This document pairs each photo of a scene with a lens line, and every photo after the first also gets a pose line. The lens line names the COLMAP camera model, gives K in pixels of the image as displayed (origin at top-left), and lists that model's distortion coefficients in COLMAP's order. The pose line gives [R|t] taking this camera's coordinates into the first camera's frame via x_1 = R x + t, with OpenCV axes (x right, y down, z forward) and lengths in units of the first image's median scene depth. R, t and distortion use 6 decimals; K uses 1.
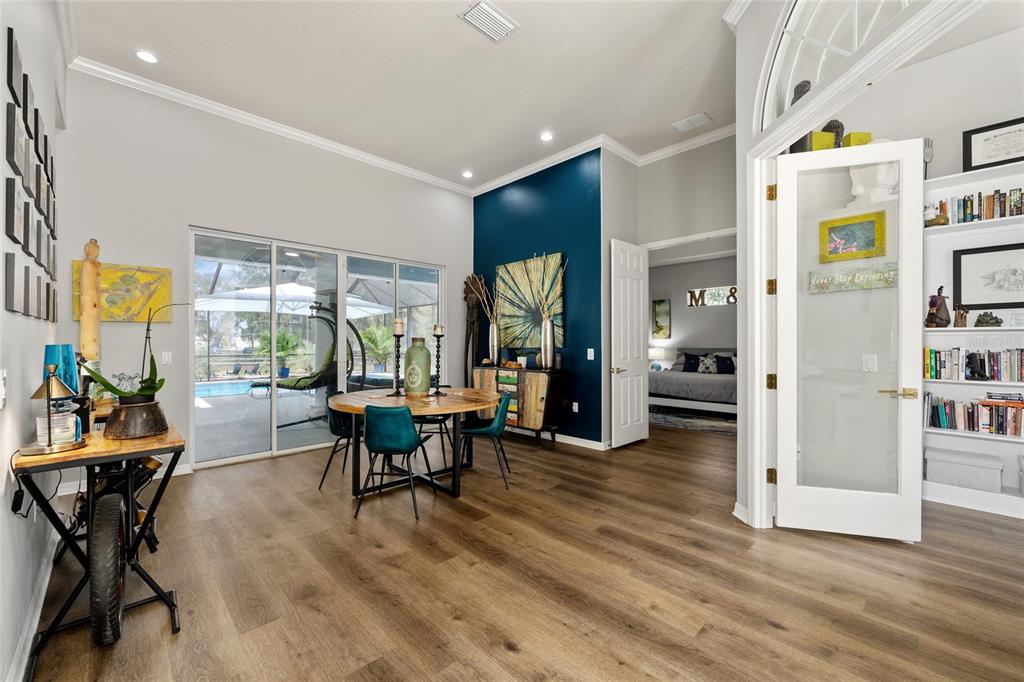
lens RADIAL K [[410.0, 0, 512.6], [0, 410.0, 344.8], [0, 0, 1]] dist [0.000059, 0.000106]
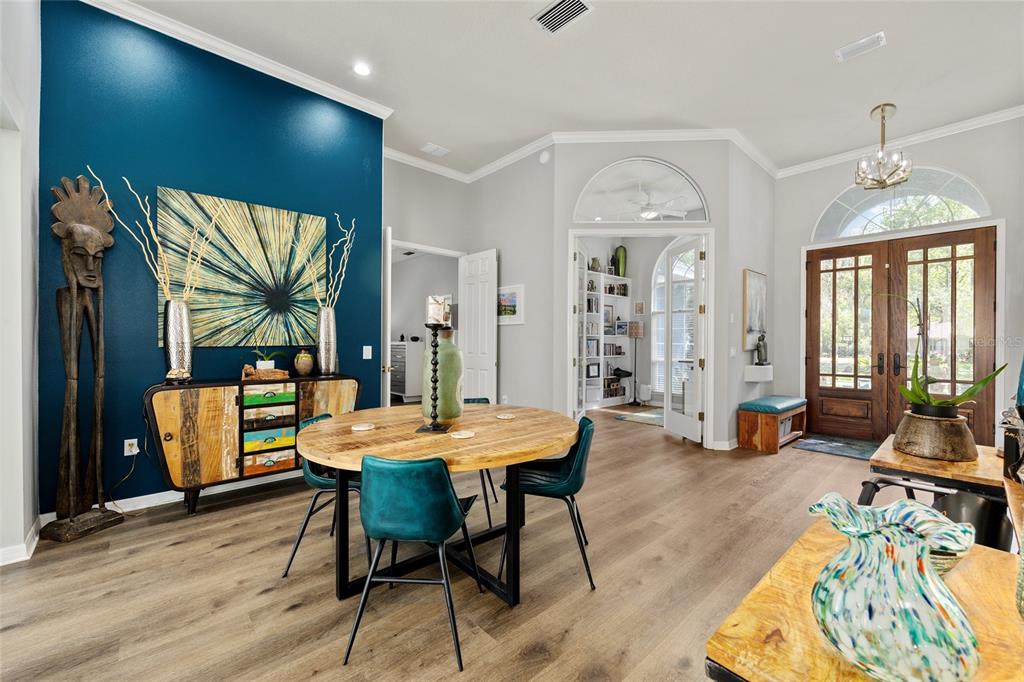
lens RADIAL K [[410.0, 0, 512.6], [0, 410.0, 344.8], [0, 0, 1]] dist [0.000059, 0.000106]
pose [[0.039529, -0.007209, 0.999192, -0.581134], [-0.002834, 0.999969, 0.007327, -0.000553], [-0.999214, -0.003121, 0.039507, 0.593512]]
